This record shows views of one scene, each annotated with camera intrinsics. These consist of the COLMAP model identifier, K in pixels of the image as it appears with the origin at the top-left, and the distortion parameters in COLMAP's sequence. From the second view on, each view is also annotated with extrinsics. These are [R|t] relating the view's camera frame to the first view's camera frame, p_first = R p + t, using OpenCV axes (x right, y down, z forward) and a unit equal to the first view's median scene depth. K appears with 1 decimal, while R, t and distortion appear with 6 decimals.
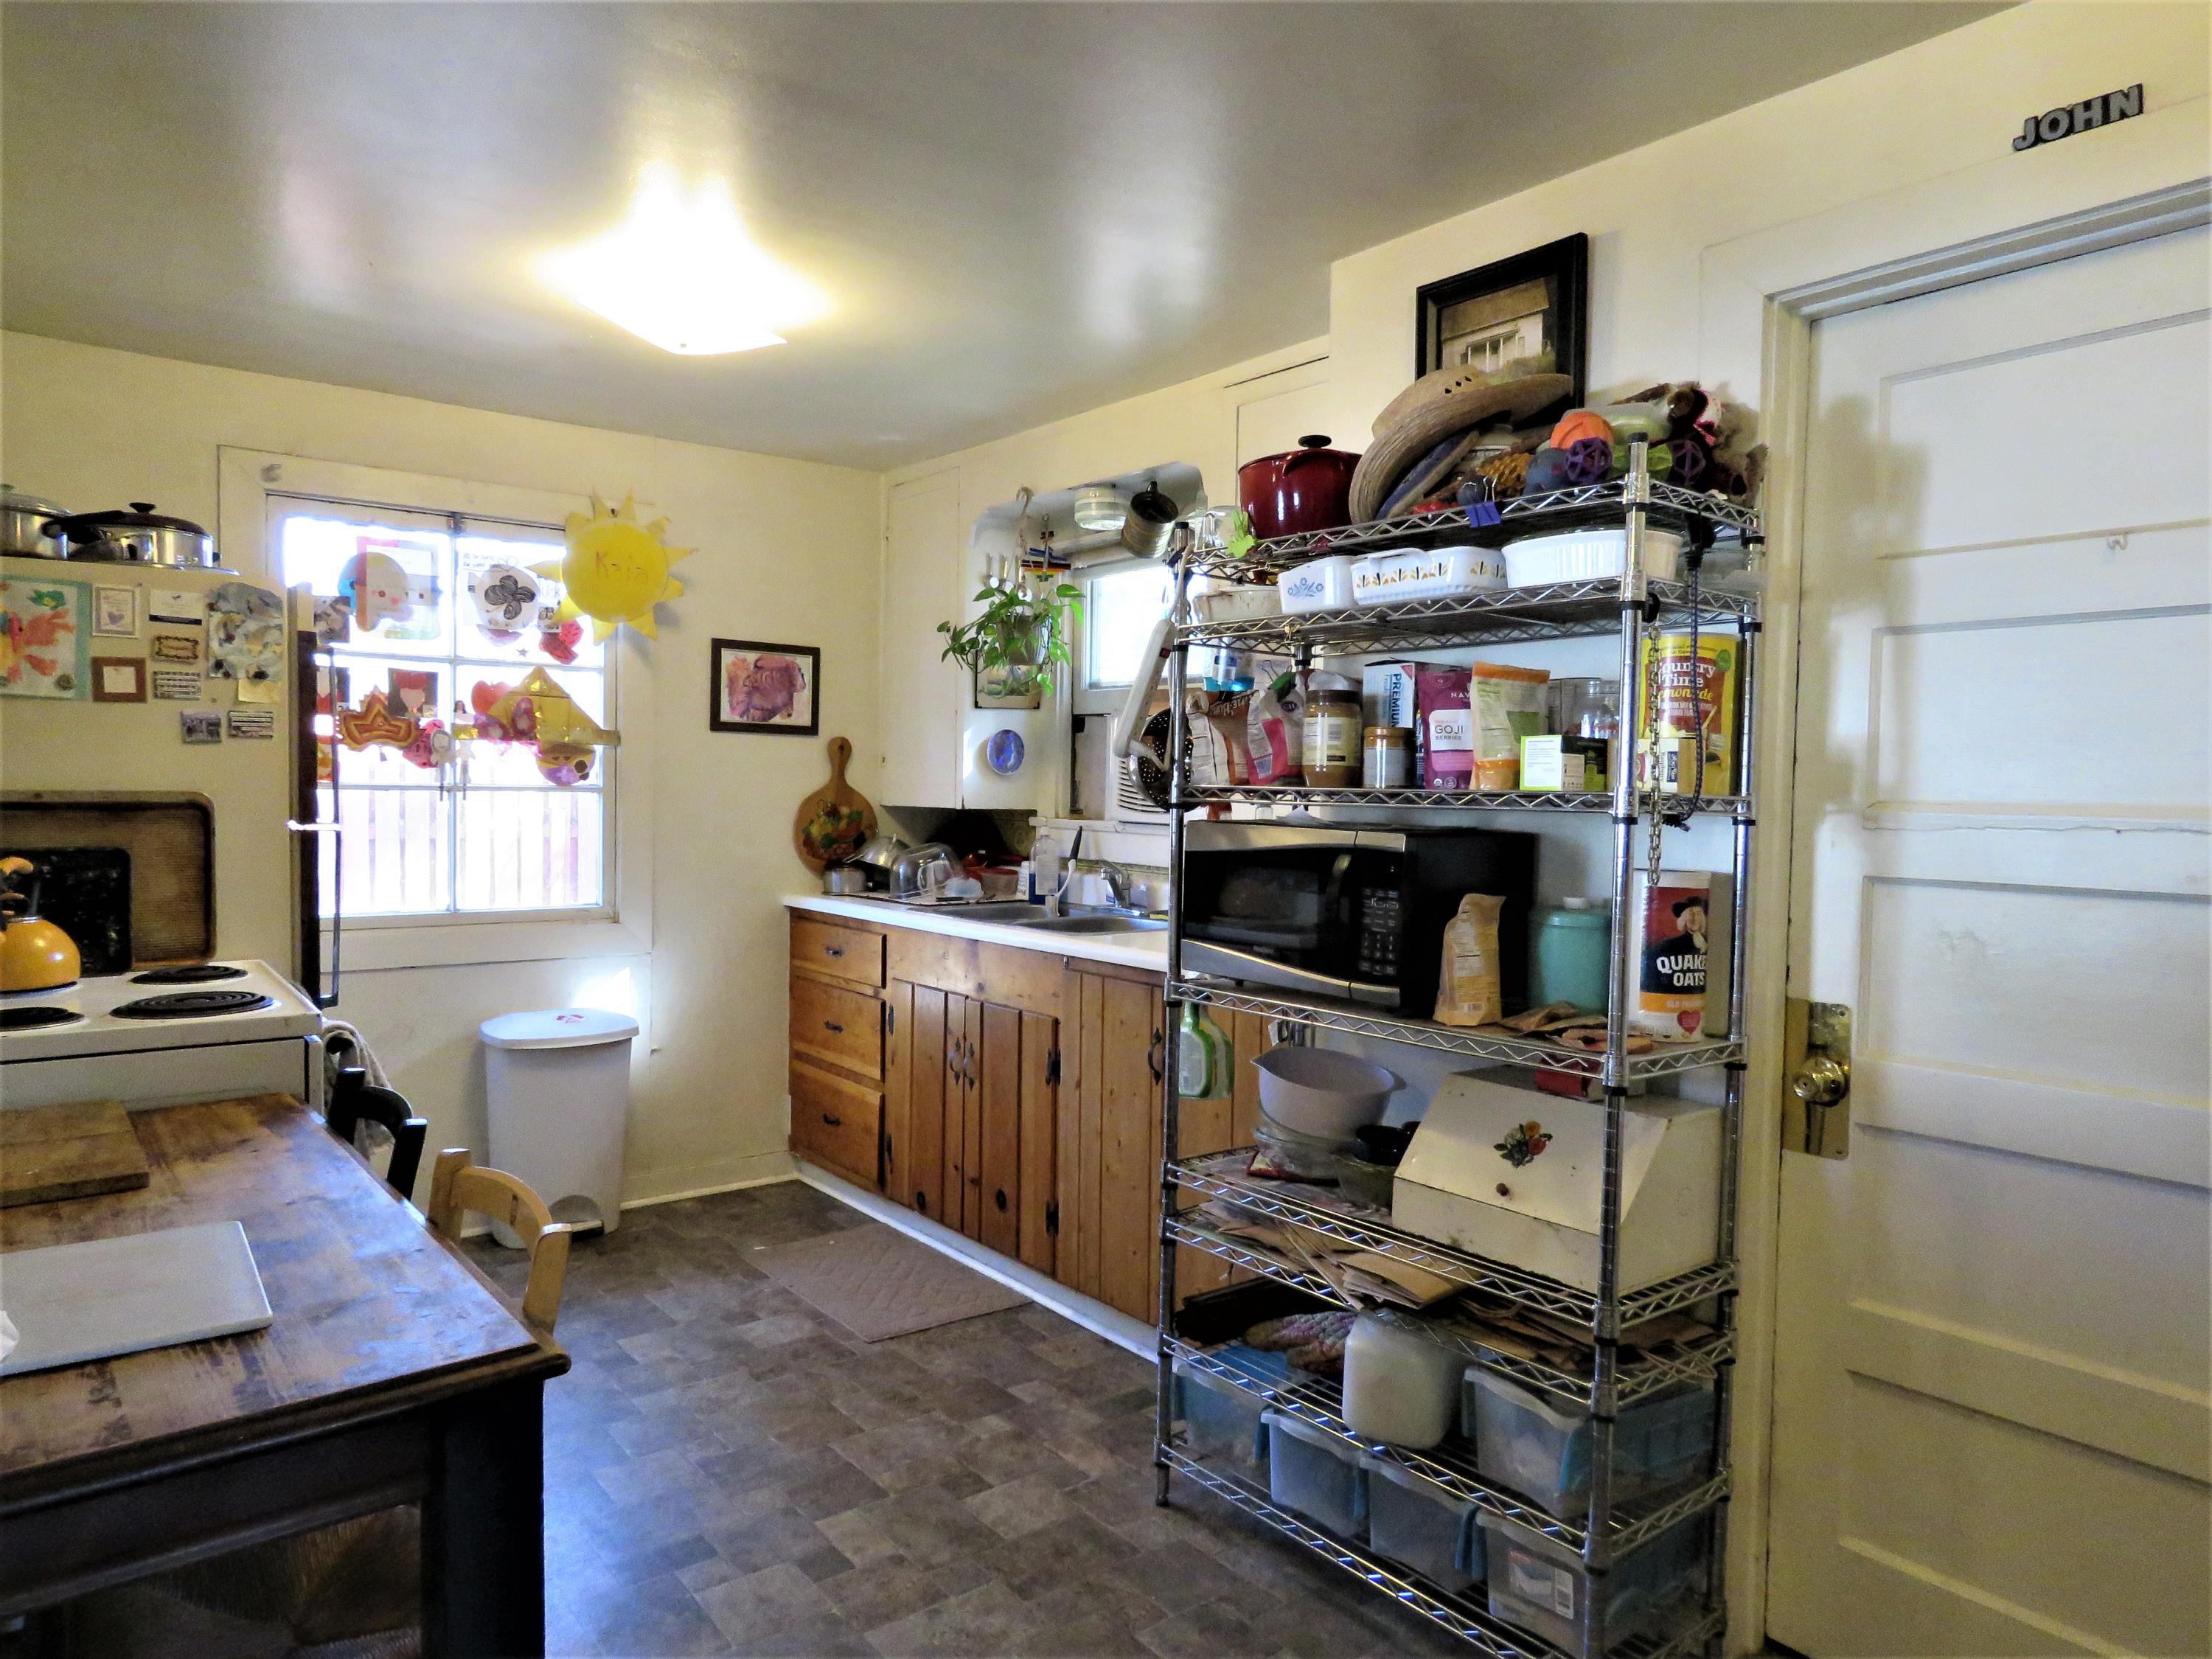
lens RADIAL K [[1406.0, 0, 1106.0], [0, 1406.0, 829.5], [0, 0, 1]] dist [0.000776, 0.000296]
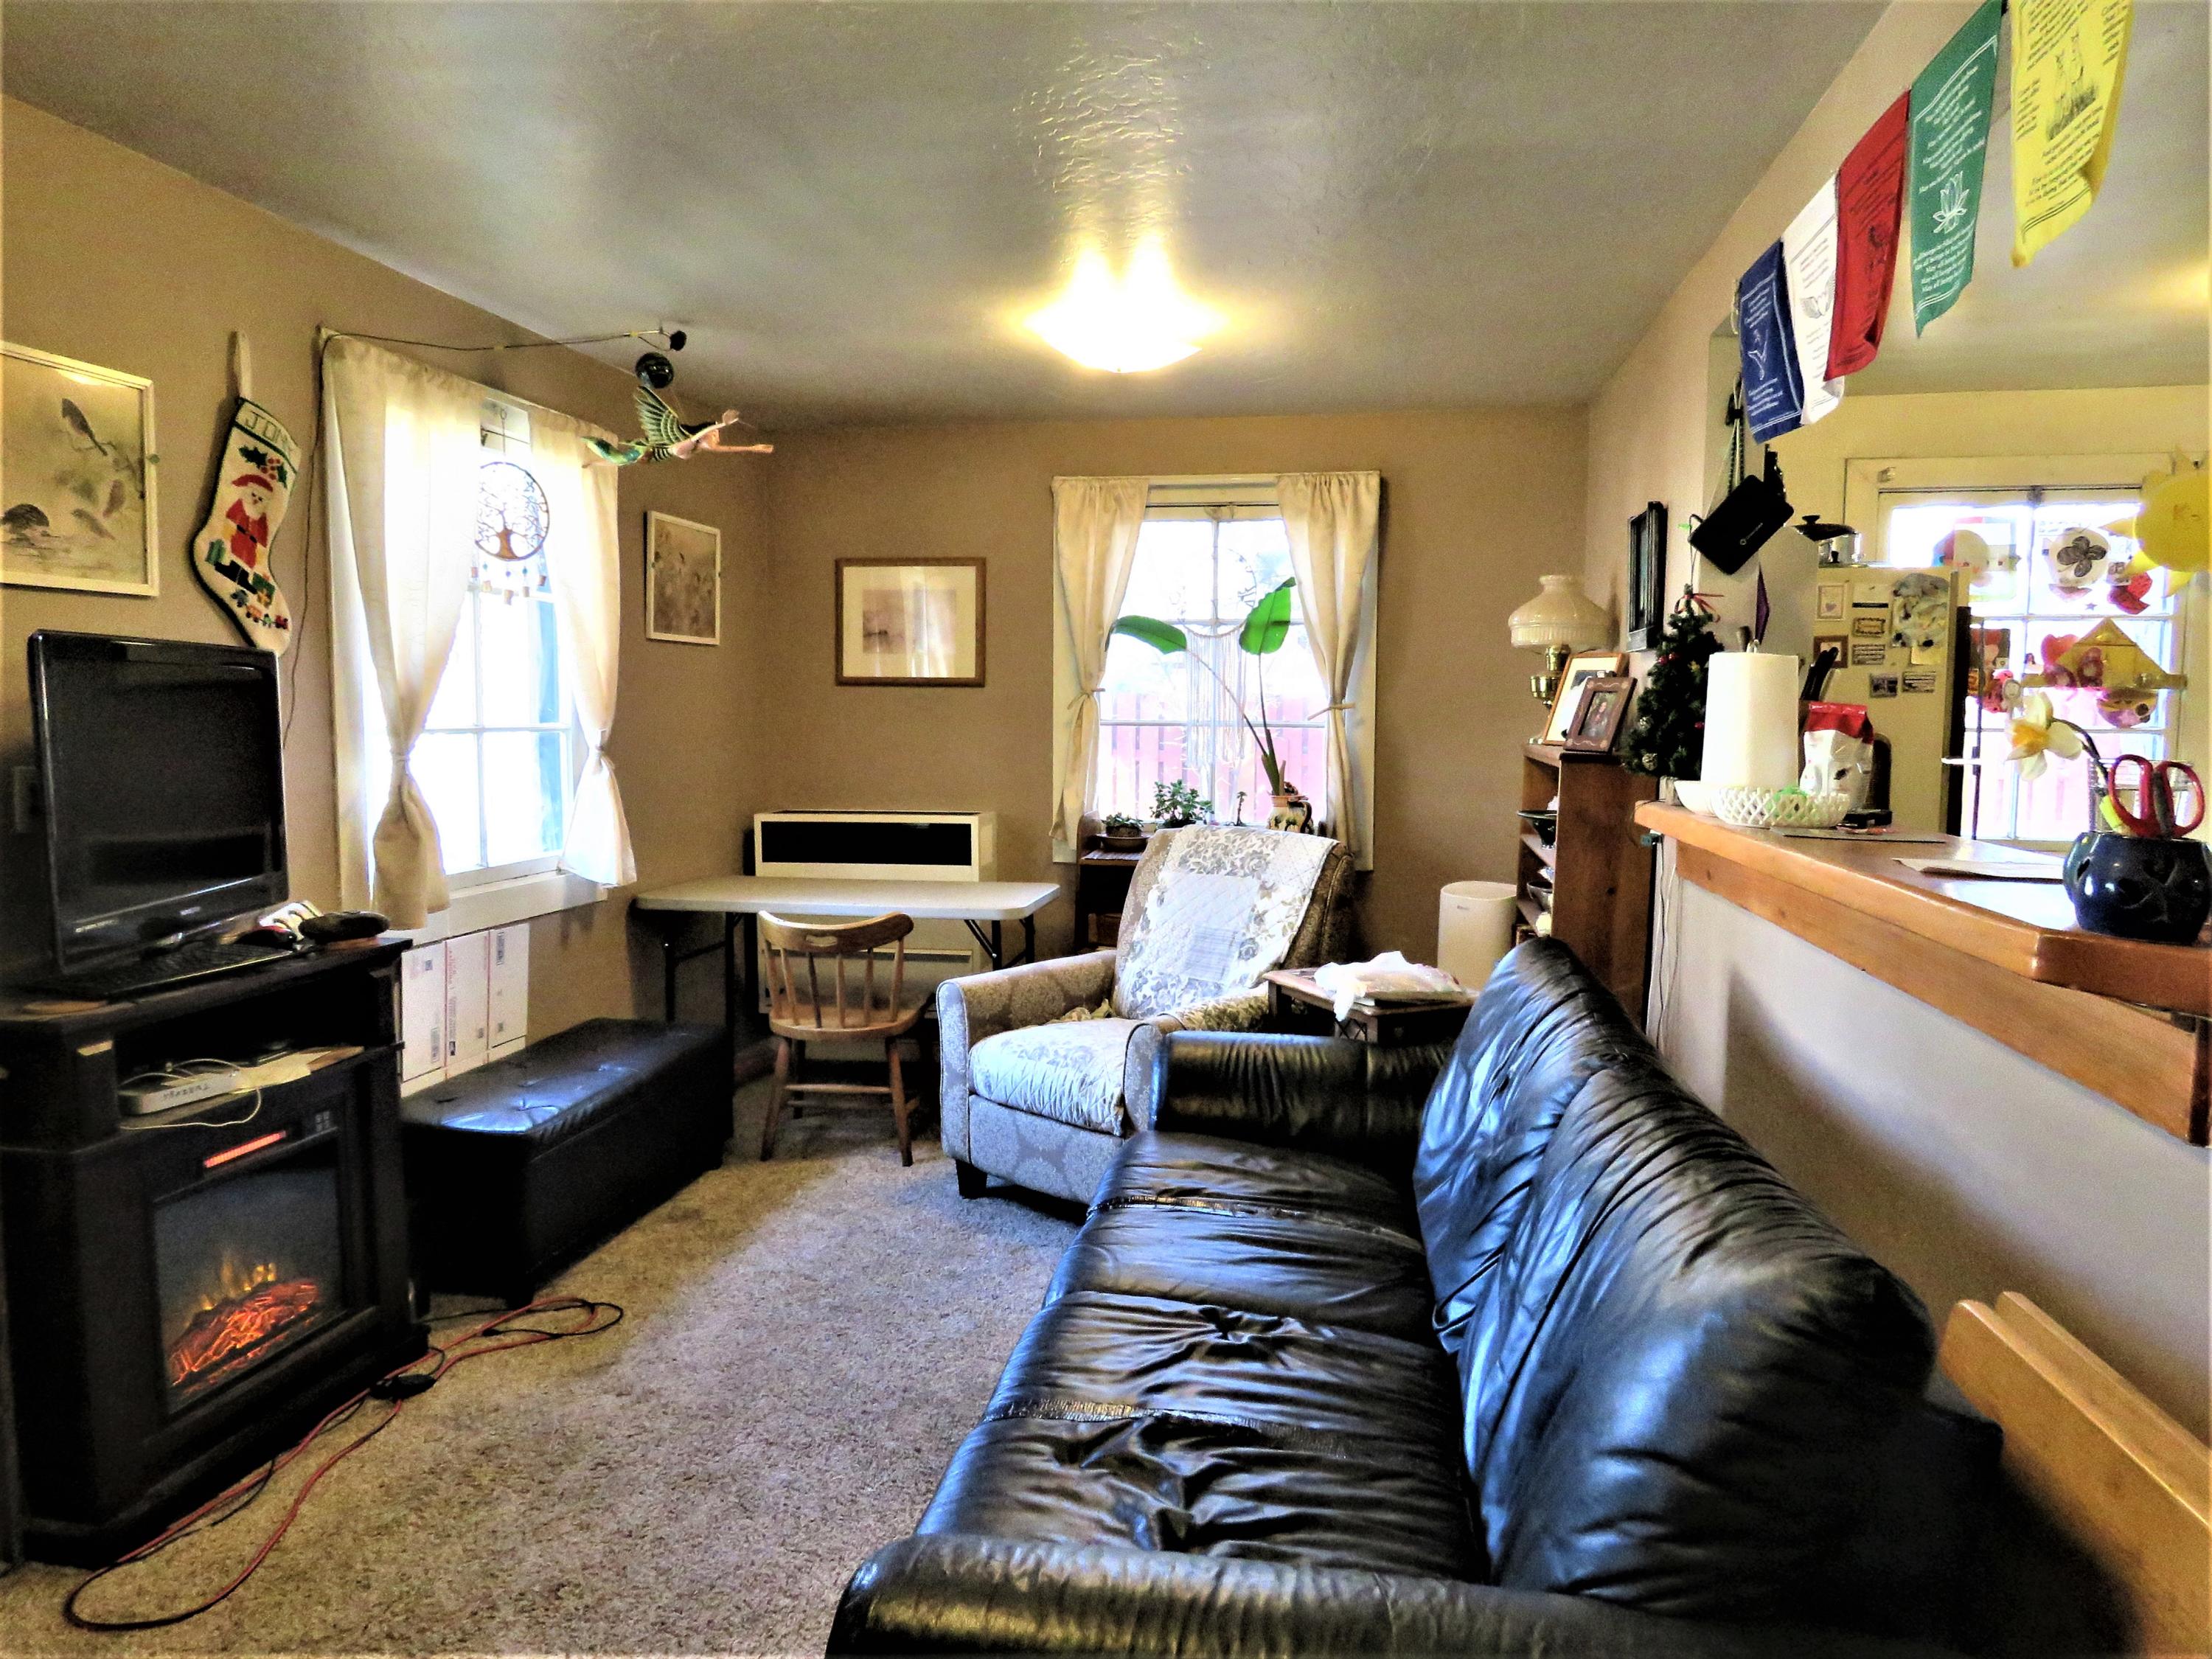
lens RADIAL K [[1449.7, 0, 1106.0], [0, 1449.7, 829.5], [0, 0, 1]] dist [-0.004389, -0.003415]
pose [[0.655297, 0.051137, -0.753638, -0.062331], [-0.021040, 0.998554, 0.049460, 0.008525], [0.755078, -0.016554, 0.655426, -0.329756]]
